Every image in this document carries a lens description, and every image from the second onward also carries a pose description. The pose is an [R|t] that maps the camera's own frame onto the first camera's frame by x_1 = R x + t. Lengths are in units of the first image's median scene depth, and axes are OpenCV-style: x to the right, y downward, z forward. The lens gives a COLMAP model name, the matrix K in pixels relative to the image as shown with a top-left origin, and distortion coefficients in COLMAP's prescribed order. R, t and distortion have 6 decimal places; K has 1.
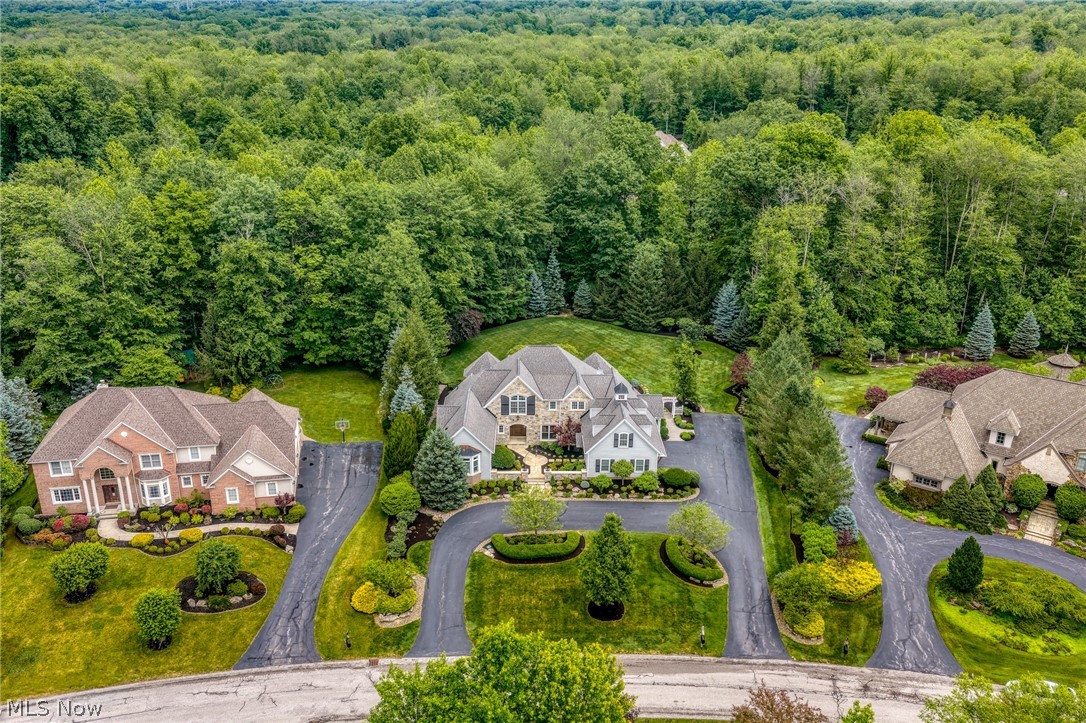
lens RADIAL K [[887.9, 0, 542.9], [0, 887.9, 358.8], [0, 0, 1]] dist [-0.008387, -0.016295]
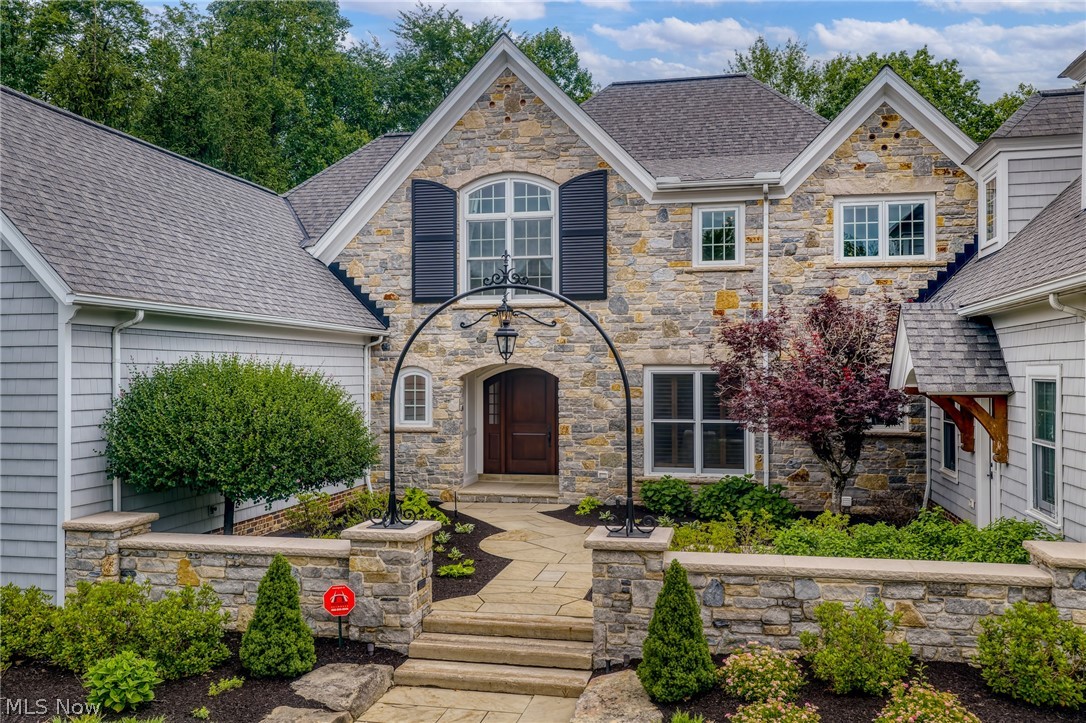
lens RADIAL K [[887.9, 0, 542.2], [0, 887.9, 368.0], [0, 0, 1]] dist [-0.008387, -0.016295]
pose [[0.972653, -0.016044, -0.231710, 0.017729], [-0.069504, 0.931791, -0.356278, 0.140328], [0.221622, 0.362640, 0.905194, 0.895832]]
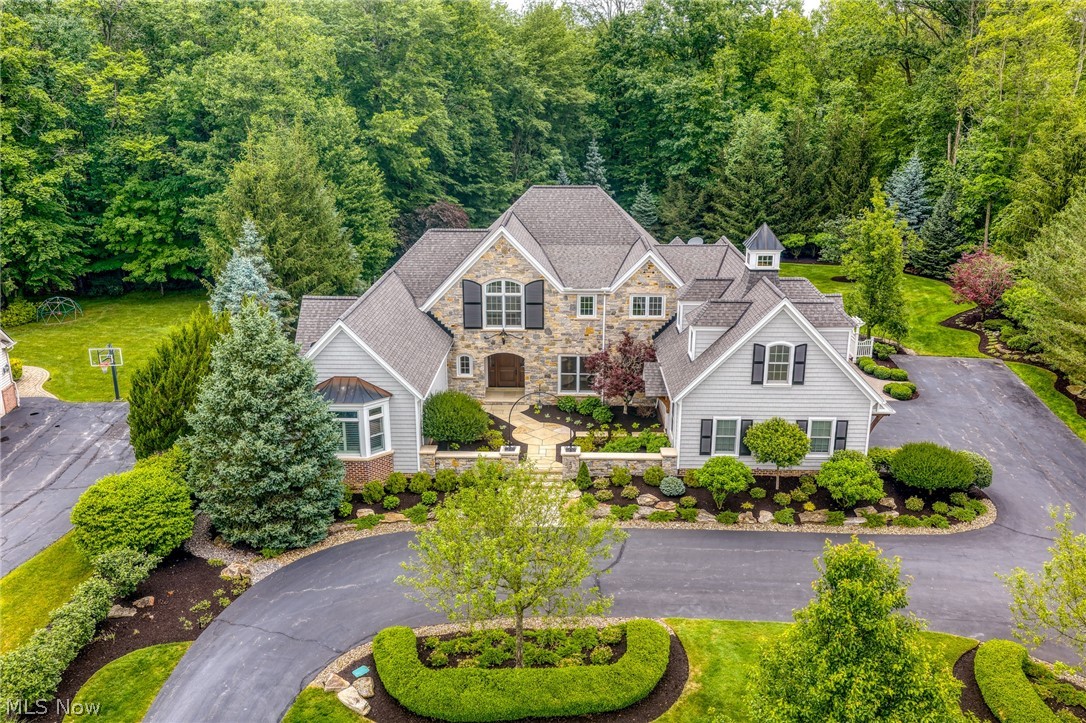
lens RADIAL K [[887.9, 0, 542.5], [0, 887.9, 362.2], [0, 0, 1]] dist [-0.008387, -0.016295]
pose [[0.998530, 0.000995, -0.054186, 0.013602], [-0.004770, 0.997565, -0.069583, 0.112873], [0.053985, 0.069740, 0.996103, 0.612816]]
